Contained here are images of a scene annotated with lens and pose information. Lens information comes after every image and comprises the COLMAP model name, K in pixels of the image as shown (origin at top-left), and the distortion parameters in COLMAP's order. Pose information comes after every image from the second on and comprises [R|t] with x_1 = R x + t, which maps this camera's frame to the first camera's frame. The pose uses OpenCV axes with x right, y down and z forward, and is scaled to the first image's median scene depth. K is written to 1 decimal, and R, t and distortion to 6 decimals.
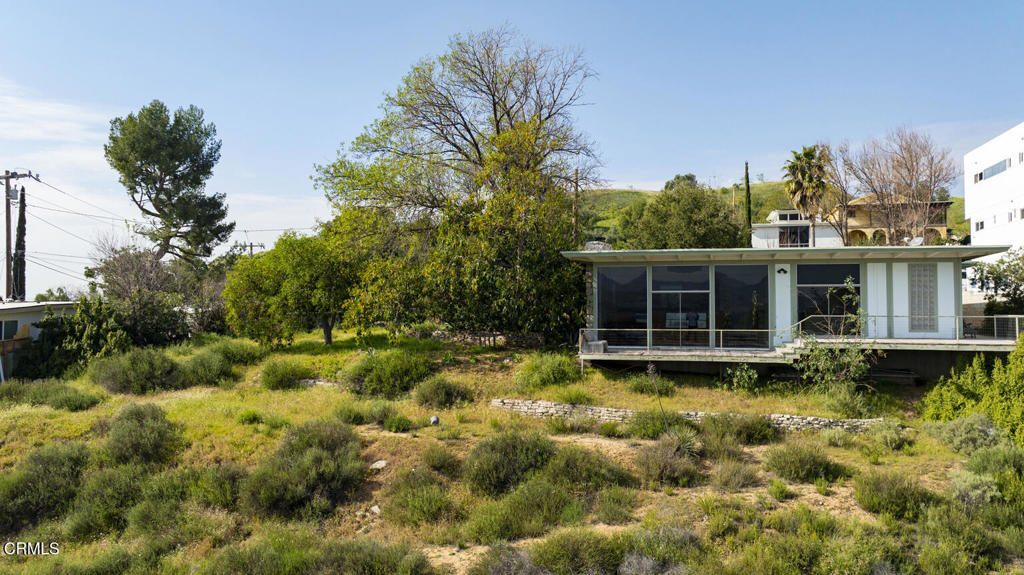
lens RADIAL K [[724.2, 0, 515.0], [0, 724.2, 286.7], [0, 0, 1]] dist [-0.027805, 0.022015]
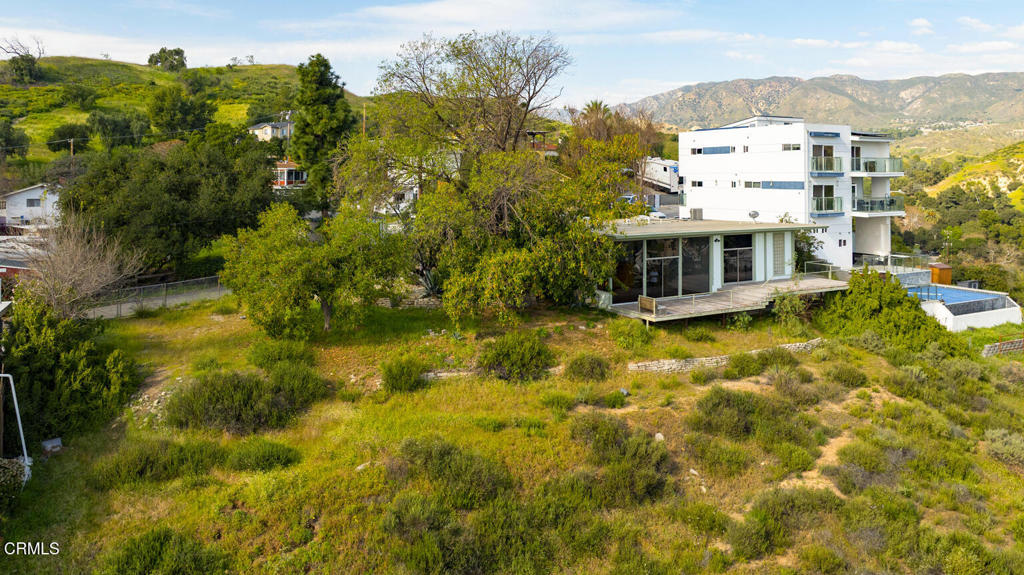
lens RADIAL K [[751.6, 0, 514.5], [0, 751.6, 163.1], [0, 0, 1]] dist [-0.011930, 0.000159]
pose [[0.729067, 0.007361, 0.684402, -1.069062], [-0.011236, 0.999936, 0.001215, -0.193758], [-0.684350, -0.008576, 0.729104, 0.190387]]
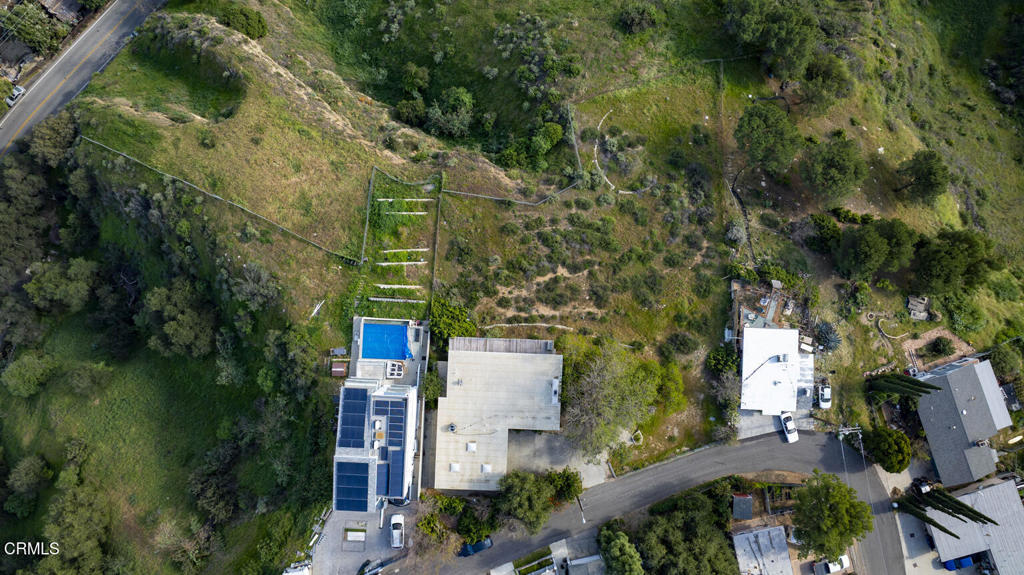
lens RADIAL K [[724.2, 0, 515.0], [0, 724.2, 286.7], [0, 0, 1]] dist [-0.027805, 0.022015]
pose [[-0.976535, 0.214298, -0.021345, 0.324369], [-0.011792, 0.045758, 0.998883, -3.959742], [0.215036, 0.975696, -0.042157, 0.865383]]
